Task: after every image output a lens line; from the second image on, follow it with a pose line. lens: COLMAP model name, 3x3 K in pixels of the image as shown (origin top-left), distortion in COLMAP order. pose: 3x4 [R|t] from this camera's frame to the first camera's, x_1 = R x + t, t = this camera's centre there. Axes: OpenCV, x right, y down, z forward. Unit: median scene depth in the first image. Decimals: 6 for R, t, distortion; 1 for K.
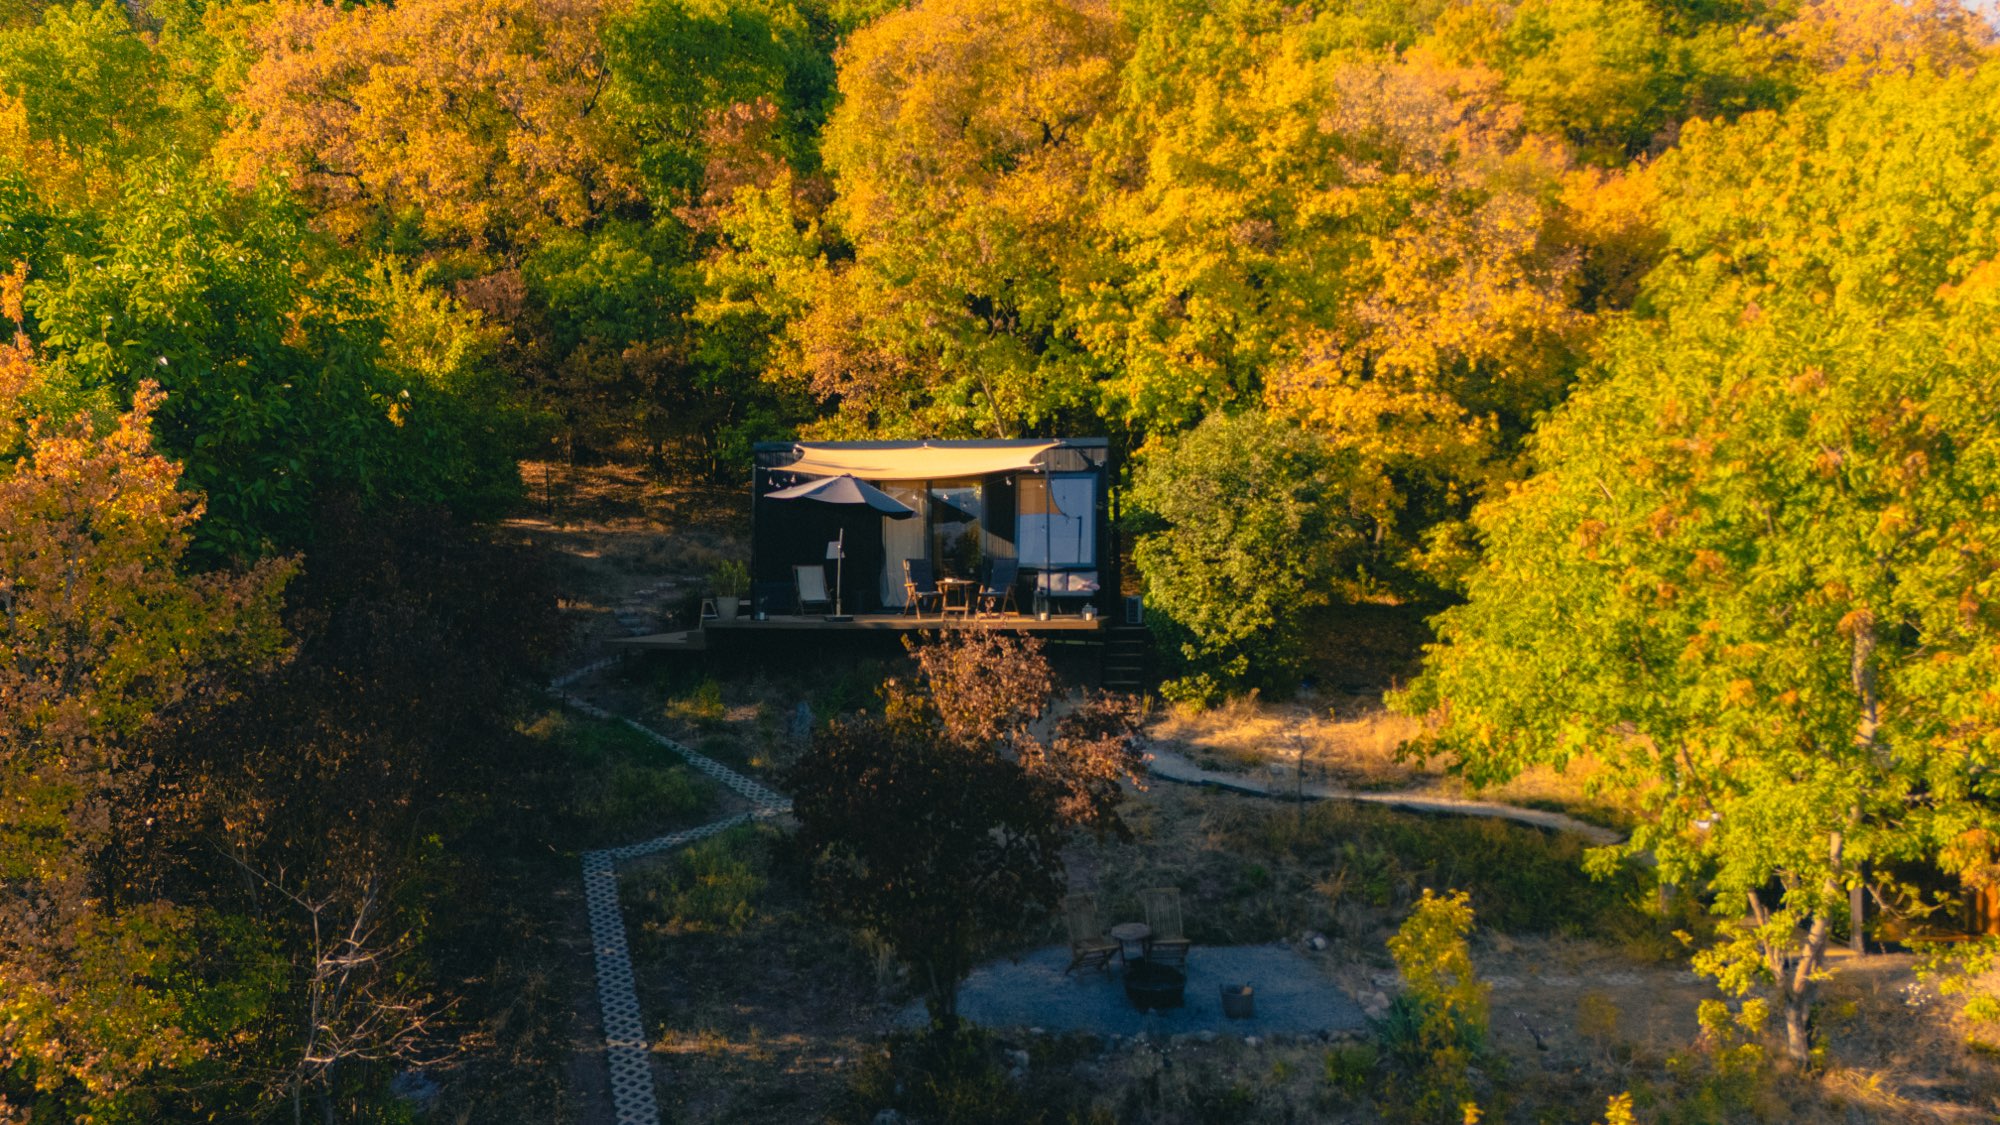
lens RADIAL K [[1471.3, 0, 1000.0], [0, 1471.3, 562.5], [0, 0, 1]] dist [0.007848, -0.007154]
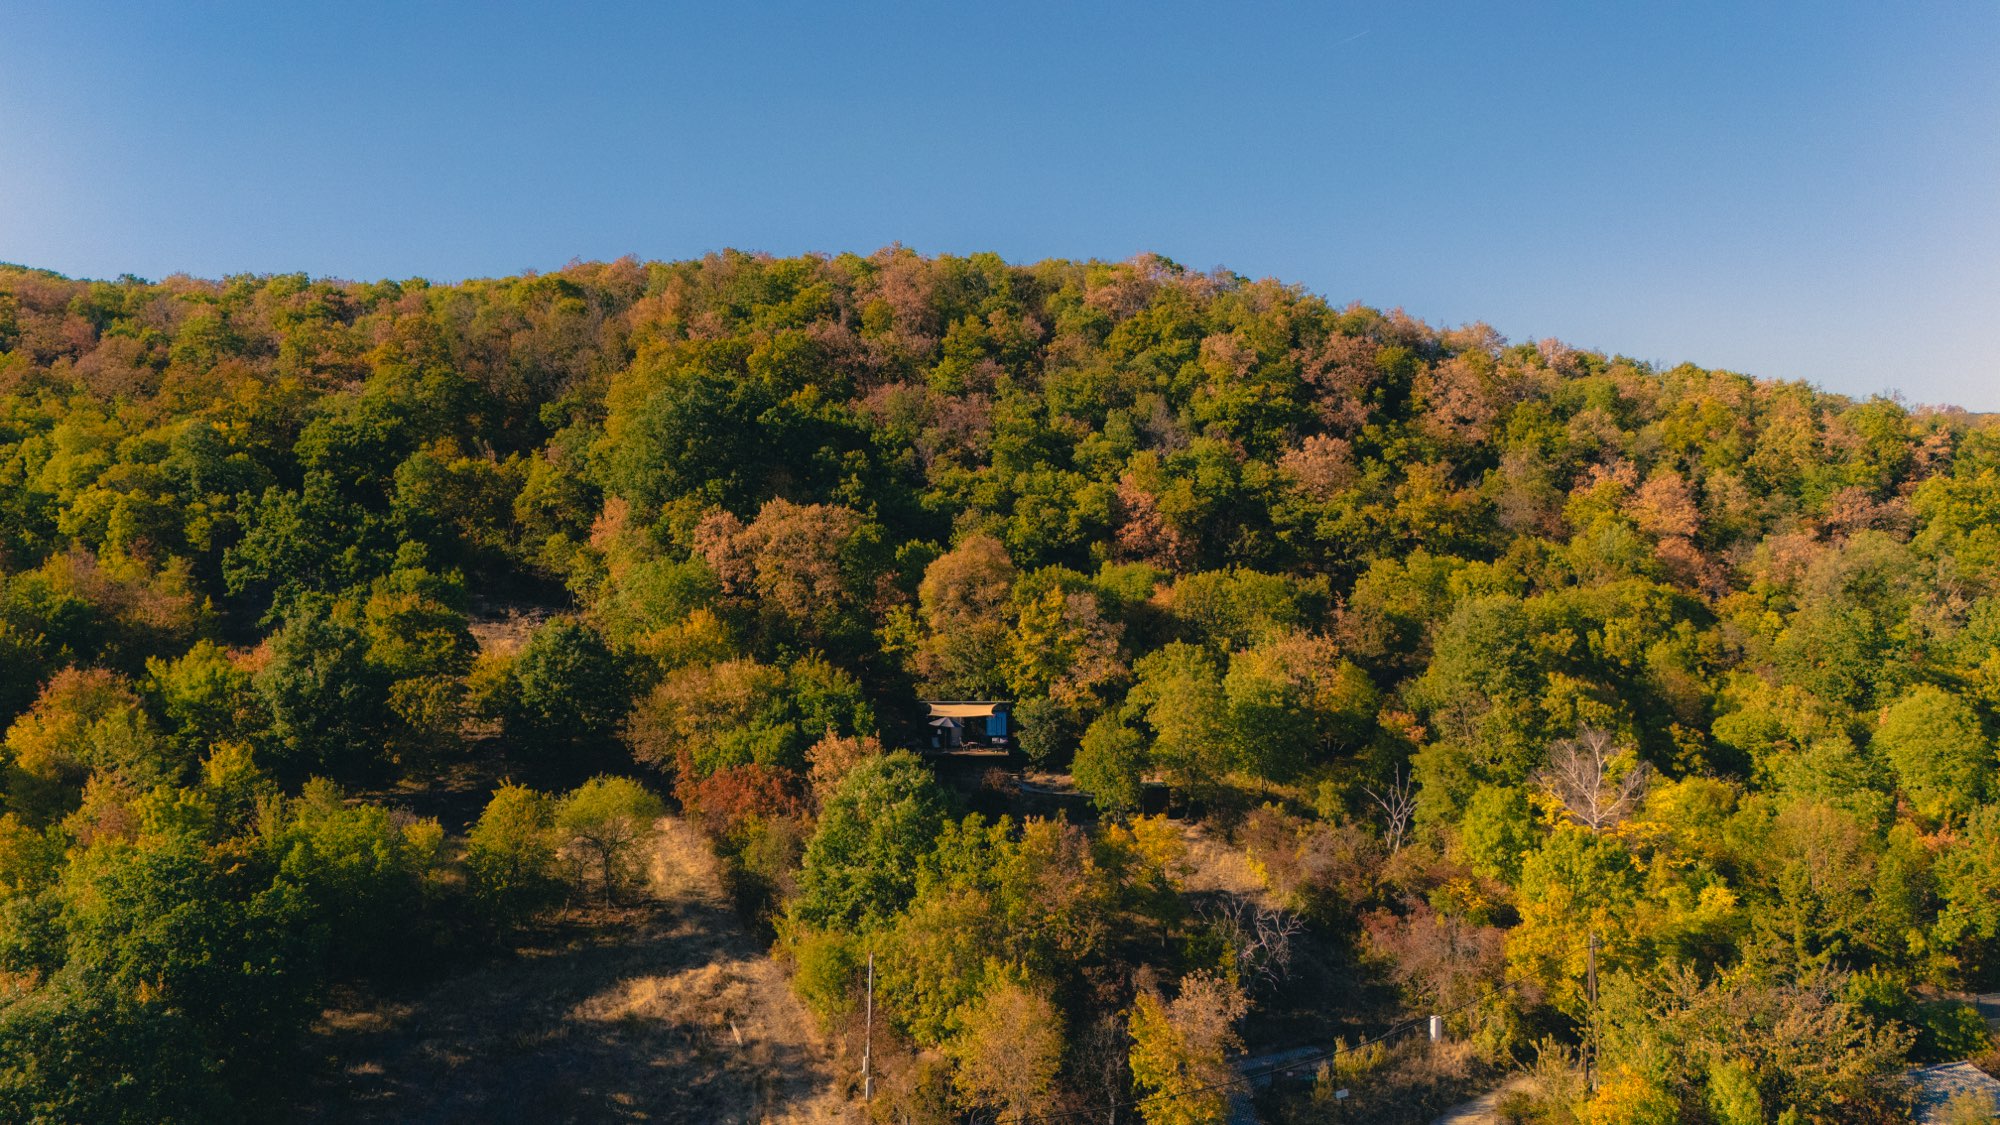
lens RADIAL K [[1471.3, 0, 1000.0], [0, 1471.3, 562.5], [0, 0, 1]] dist [0.007848, -0.007154]
pose [[0.995134, -0.009483, 0.098075, -0.342364], [0.008260, 0.999883, 0.012862, -0.521084], [-0.098185, -0.011989, 0.995096, -2.971703]]
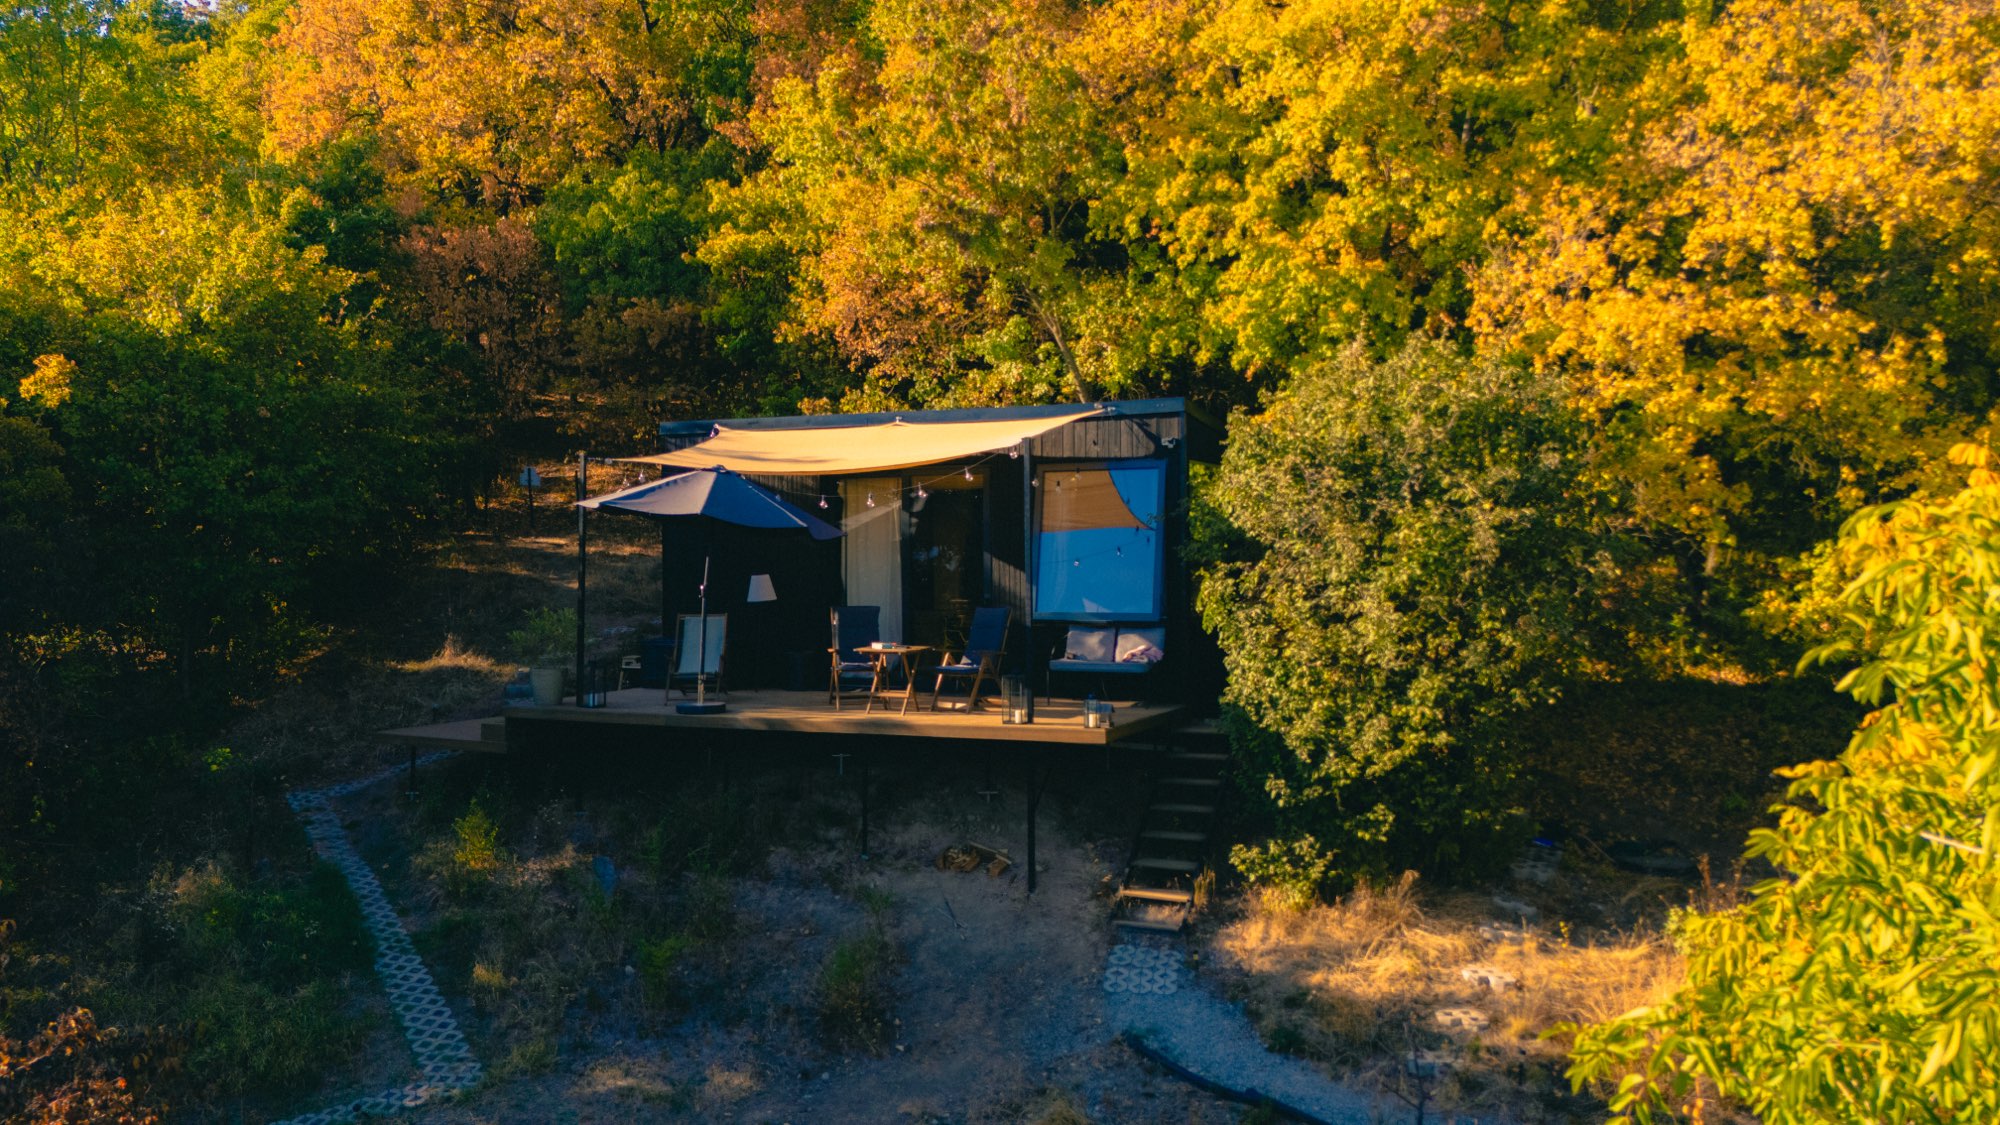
lens RADIAL K [[1471.3, 0, 1000.0], [0, 1471.3, 562.5], [0, 0, 1]] dist [0.007848, -0.007154]
pose [[0.969571, 0.001523, -0.244807, 0.145816], [-0.002568, 0.999989, -0.003948, -0.017615], [0.244798, 0.004456, 0.969564, 0.424052]]
